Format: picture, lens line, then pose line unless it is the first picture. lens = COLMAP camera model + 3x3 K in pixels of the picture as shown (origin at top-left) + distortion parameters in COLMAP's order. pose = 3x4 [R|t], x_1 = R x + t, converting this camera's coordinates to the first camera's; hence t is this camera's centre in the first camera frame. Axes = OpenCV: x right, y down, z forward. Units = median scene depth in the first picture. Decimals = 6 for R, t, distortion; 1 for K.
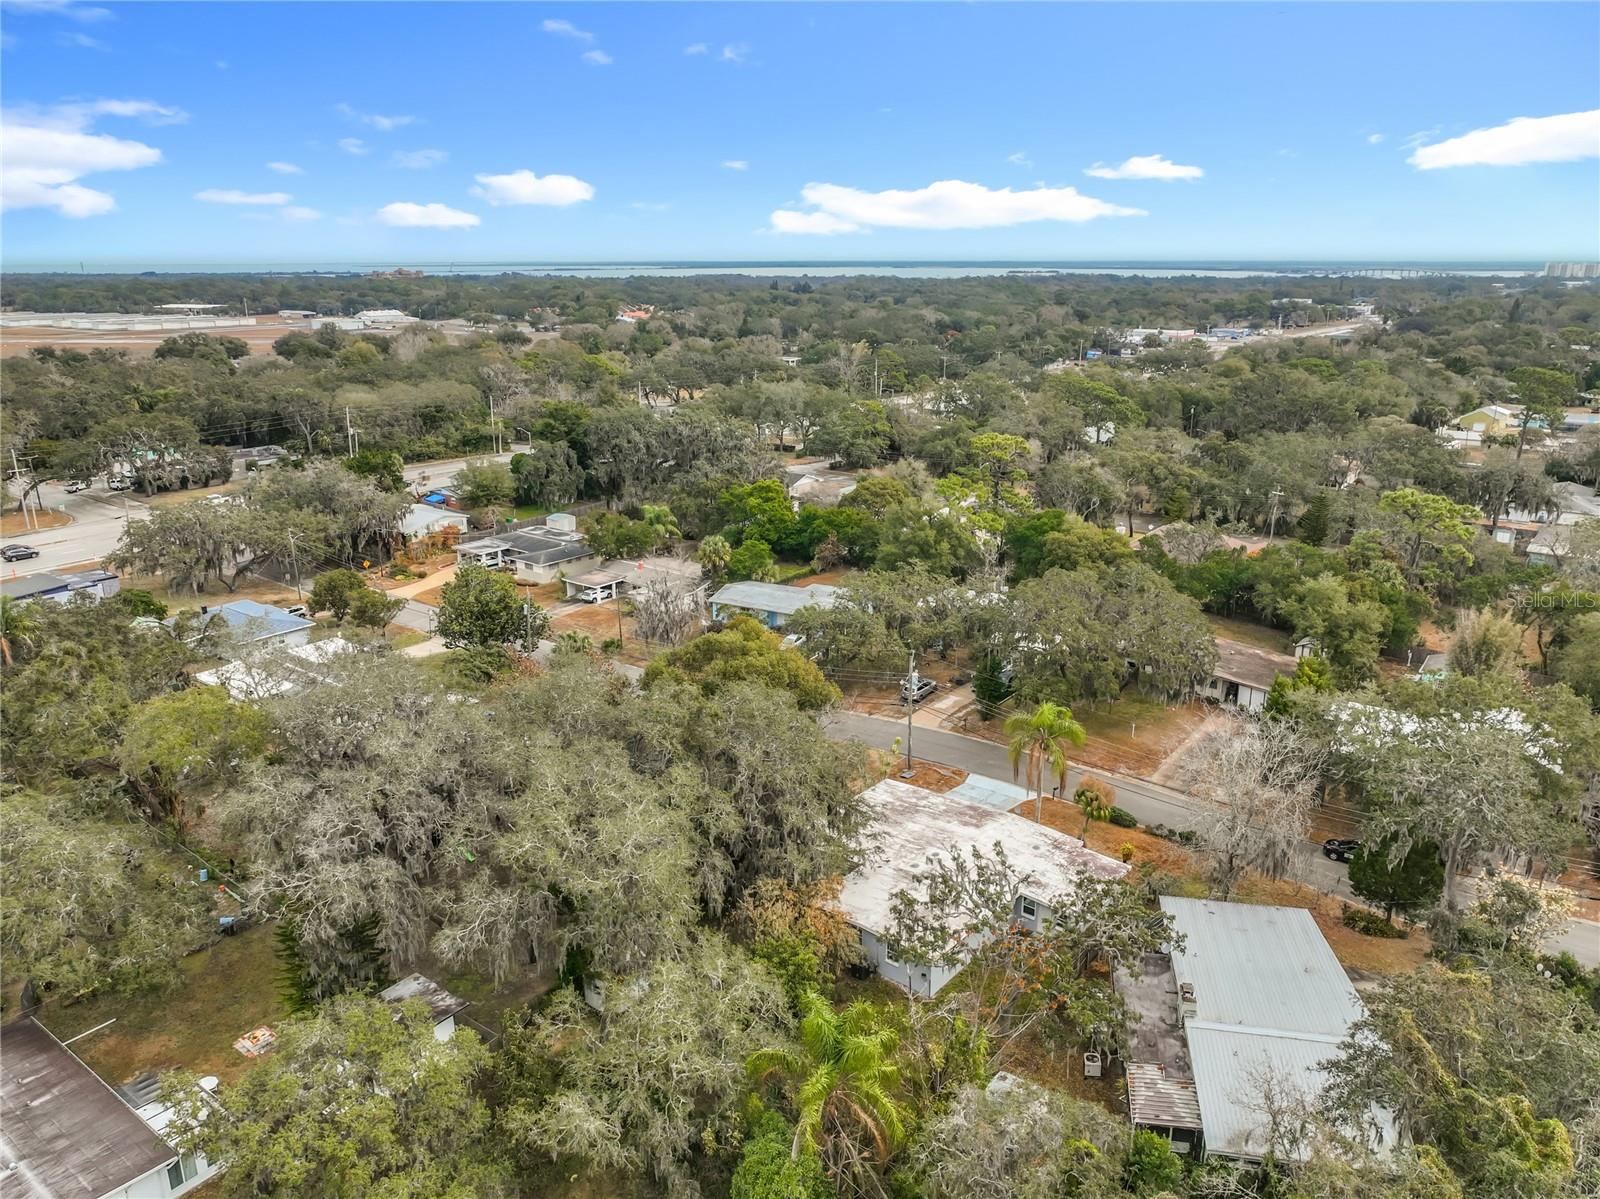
lens RADIAL K [[1122.8, 0, 811.4], [0, 1122.8, 619.2], [0, 0, 1]] dist [0.006863, -0.001718]
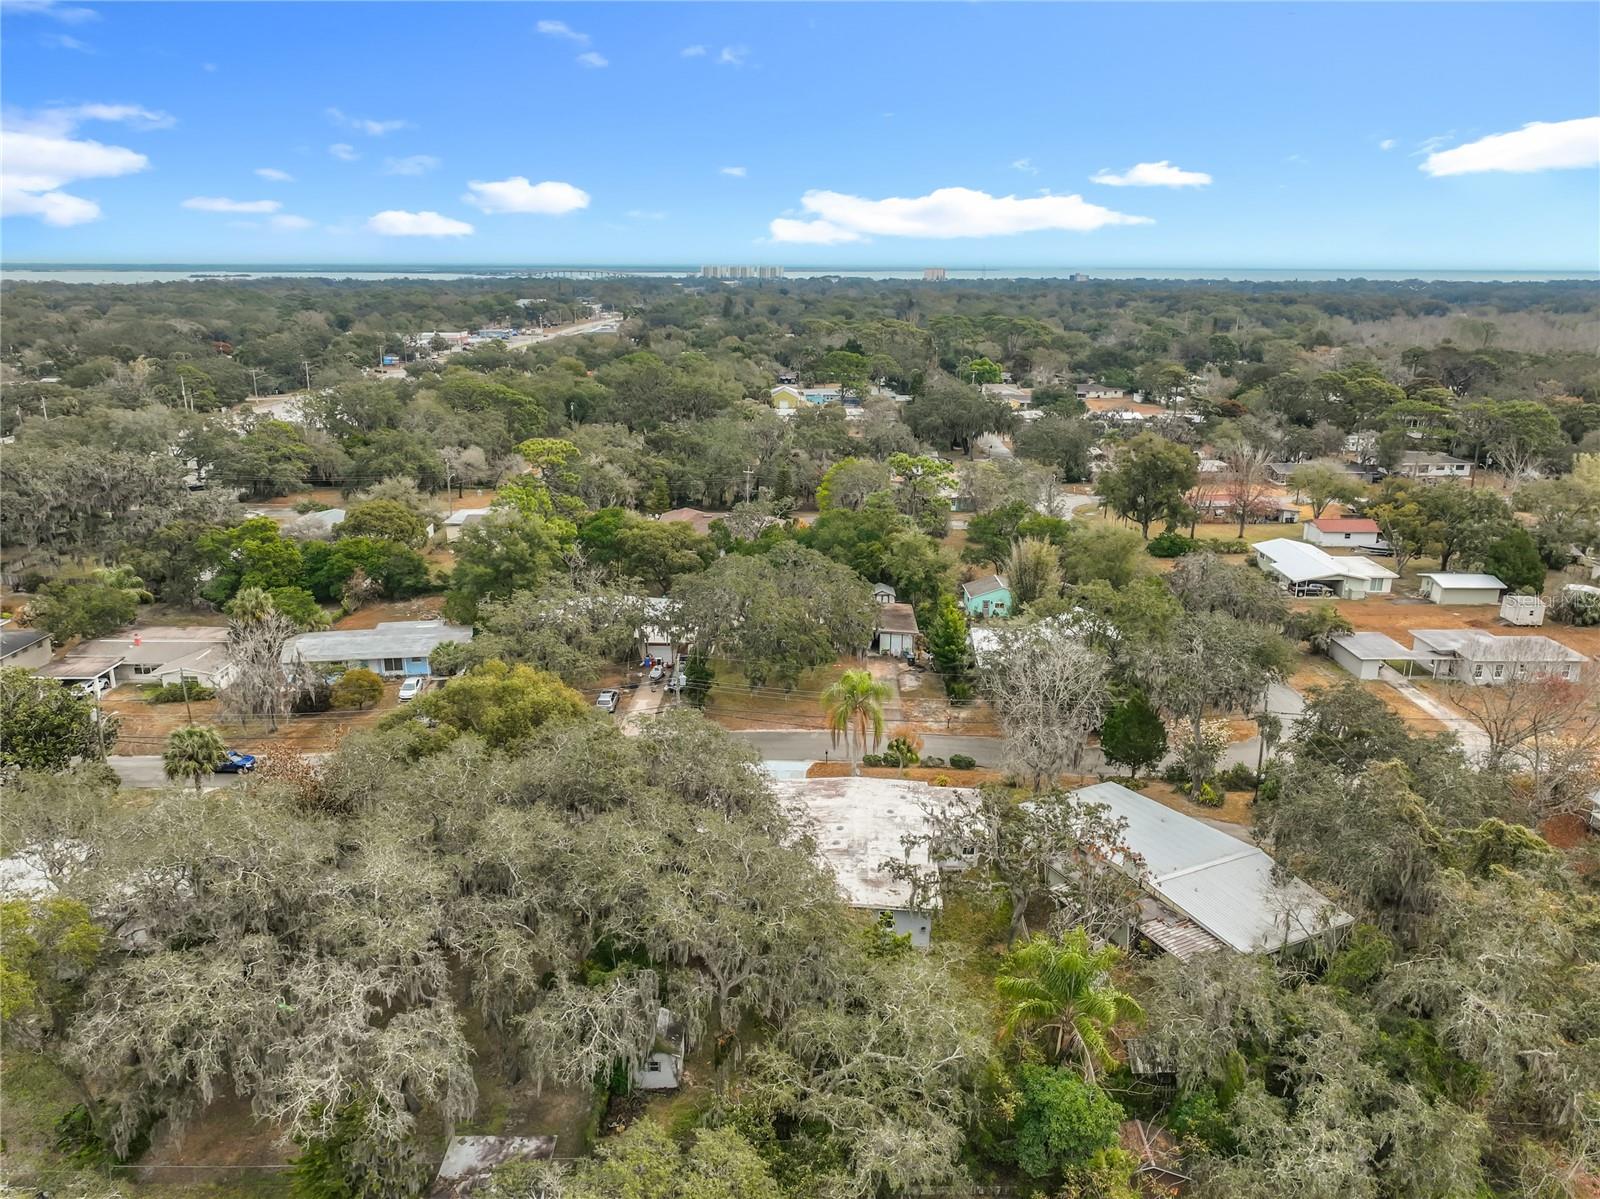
lens RADIAL K [[1122.8, 0, 811.4], [0, 1122.8, 619.2], [0, 0, 1]] dist [0.006863, -0.001718]
pose [[0.799811, -0.178261, 0.573172, -0.227403], [0.179609, 0.982208, 0.054847, -0.021283], [-0.572751, 0.059080, 0.817598, 0.069167]]
